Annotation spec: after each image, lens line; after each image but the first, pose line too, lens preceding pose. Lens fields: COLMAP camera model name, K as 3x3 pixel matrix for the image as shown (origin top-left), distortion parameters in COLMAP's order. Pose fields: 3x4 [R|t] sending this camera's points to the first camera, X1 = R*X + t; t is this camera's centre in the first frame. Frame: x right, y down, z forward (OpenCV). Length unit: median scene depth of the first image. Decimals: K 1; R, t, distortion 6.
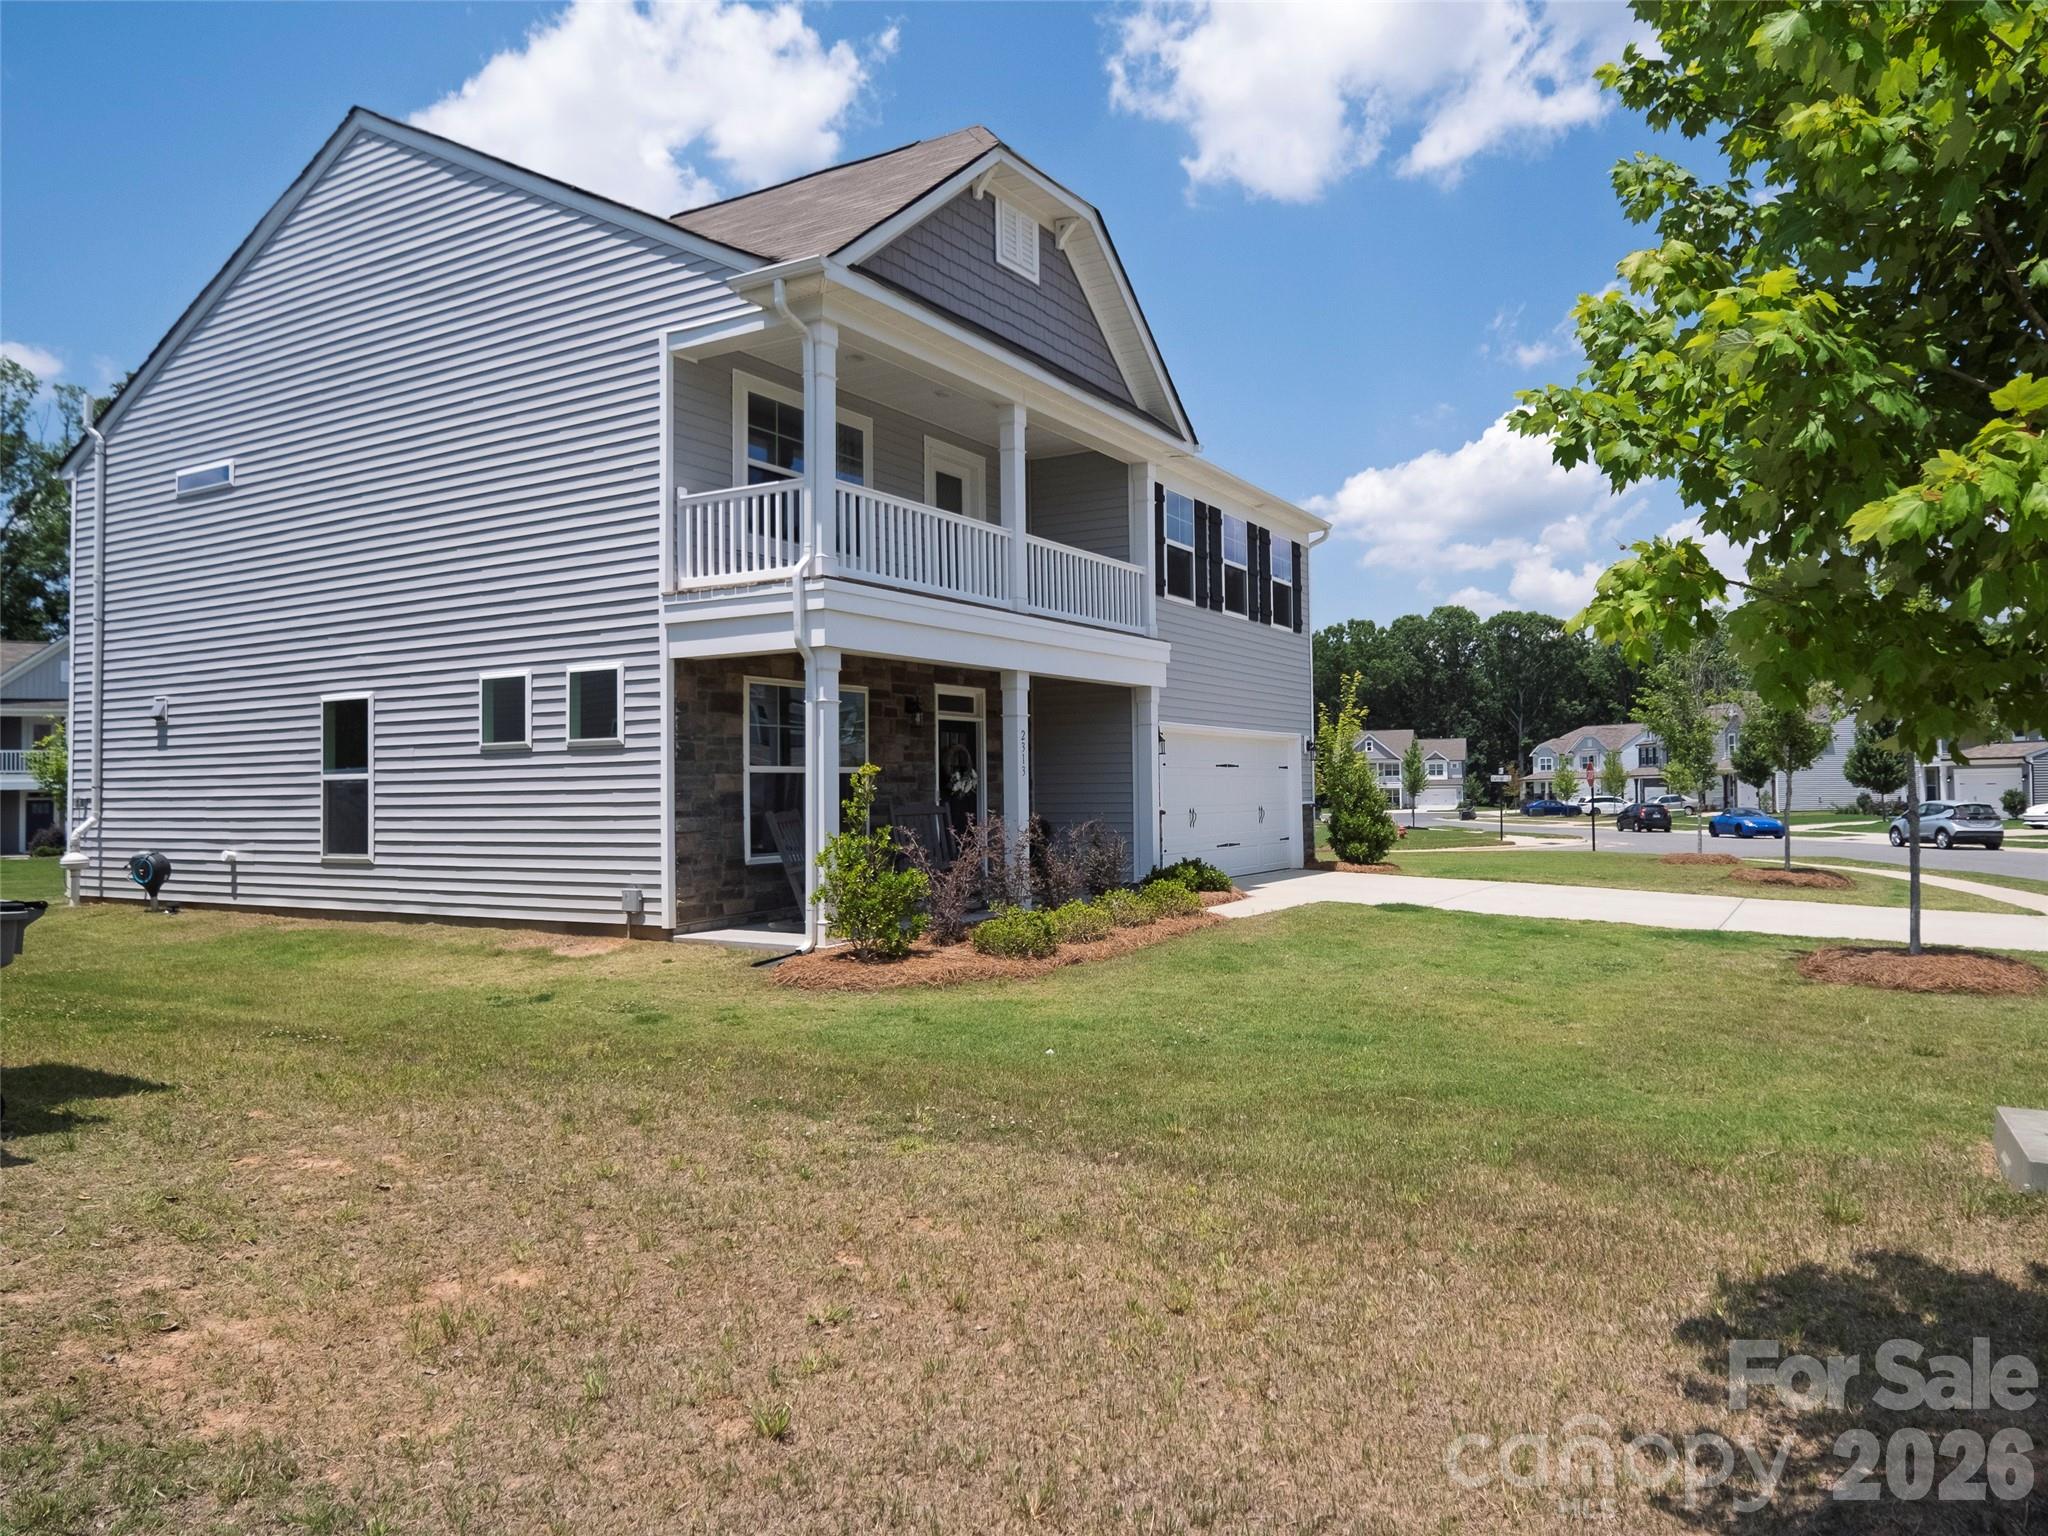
lens RADIAL K [[1432.6, 0, 1025.9], [0, 1432.6, 768.3], [0, 0, 1]] dist [0.002534, 0.000246]
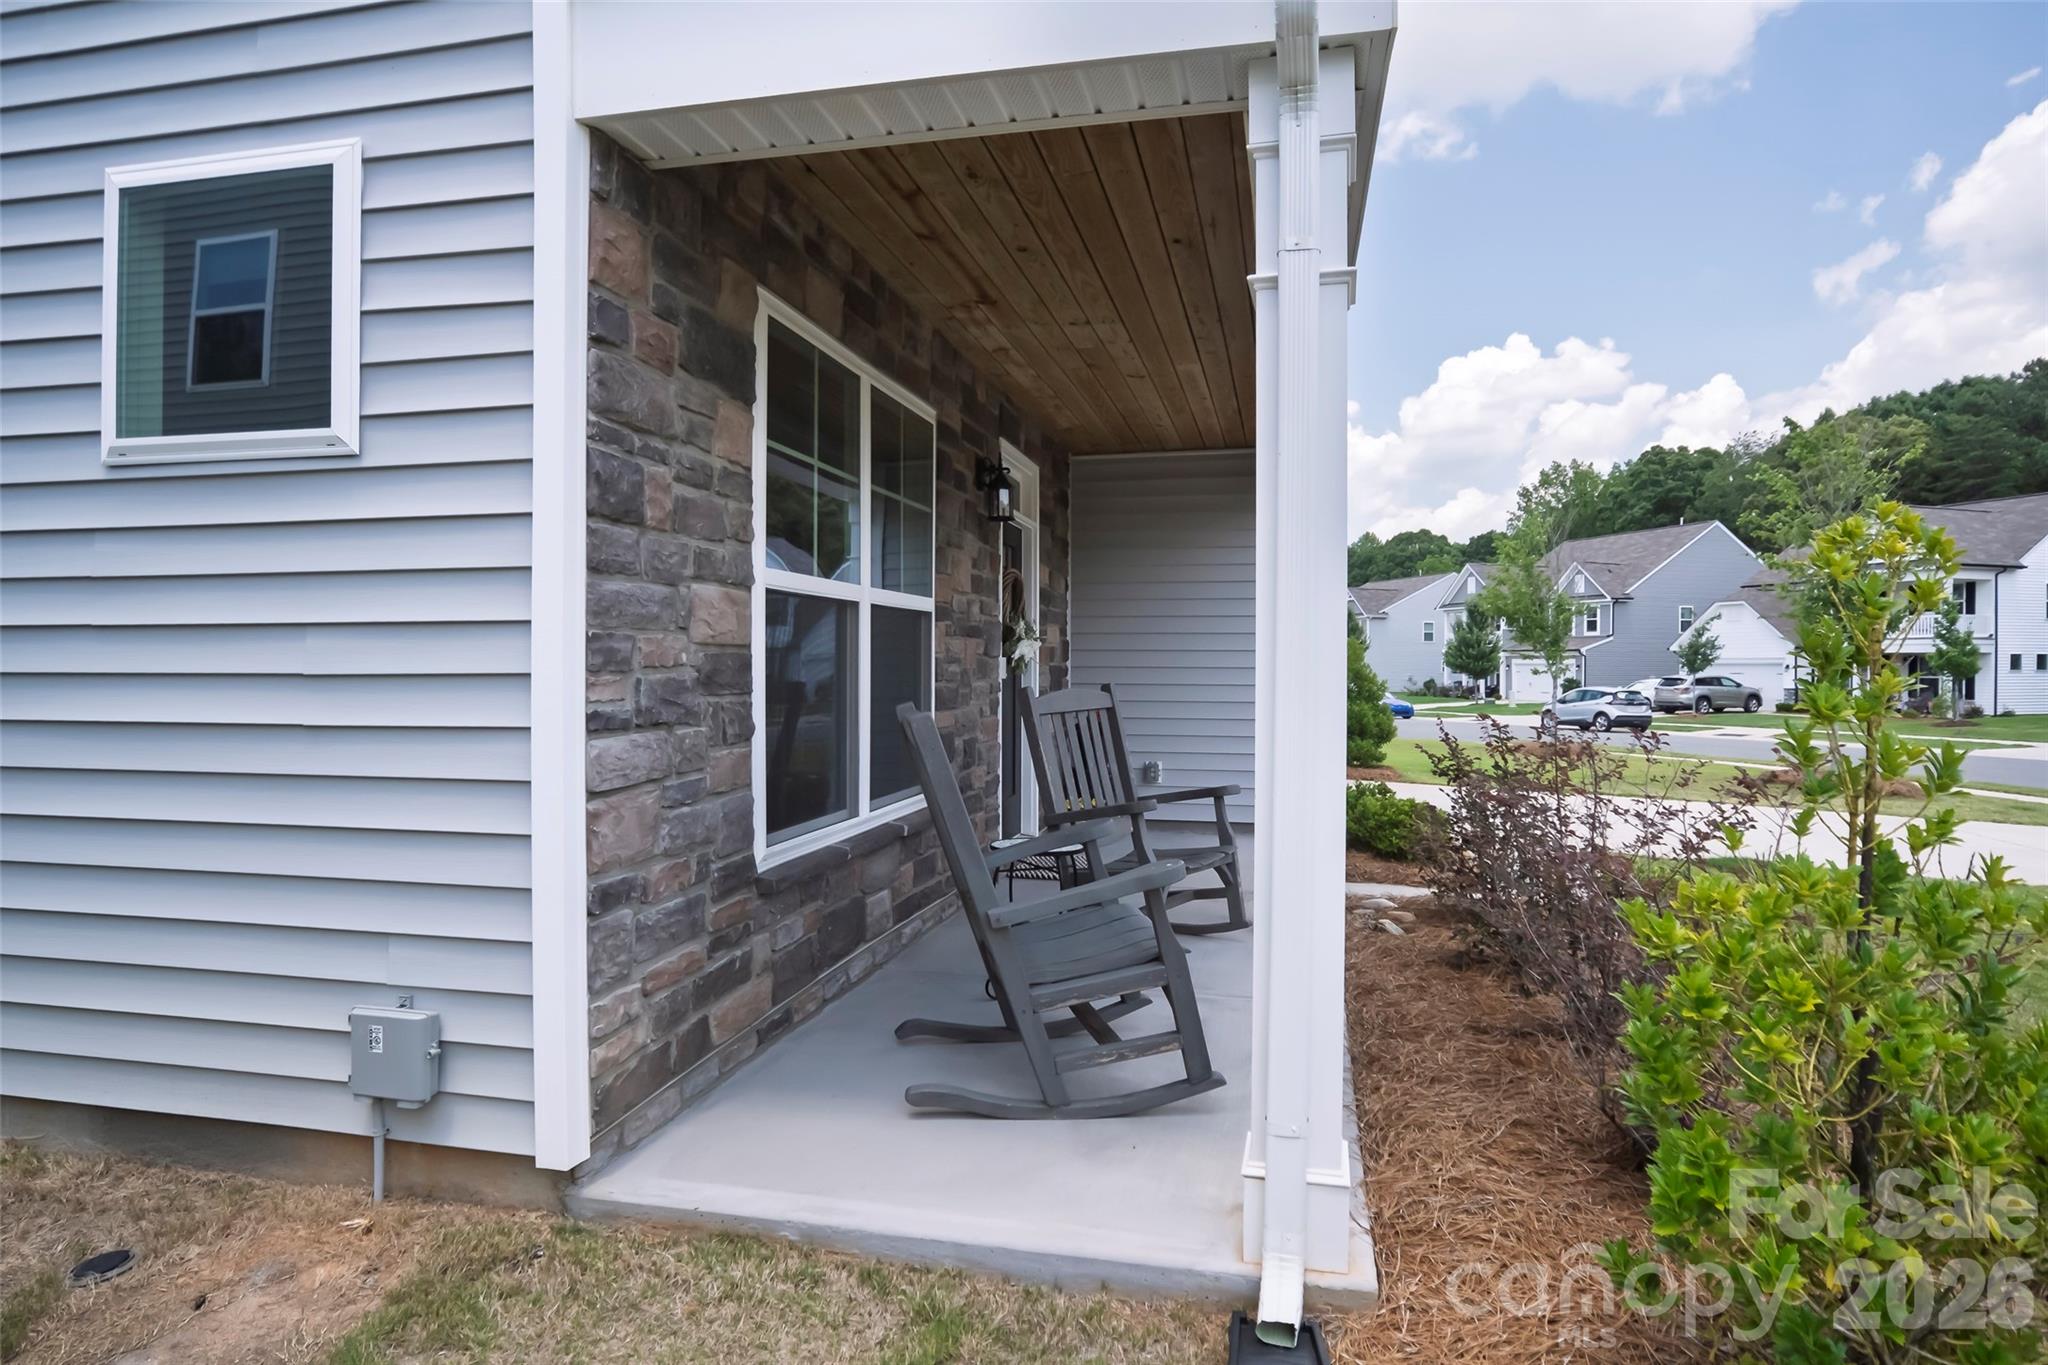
lens RADIAL K [[1232.4, 0, 1017.8], [0, 1232.4, 675.3], [0, 0, 1]] dist [-0.001118, -0.000314]
pose [[0.946157, 0.019163, 0.323139, -0.237432], [-0.027534, 0.999393, 0.021353, 0.015908], [-0.322534, -0.029100, 0.946110, 0.742142]]
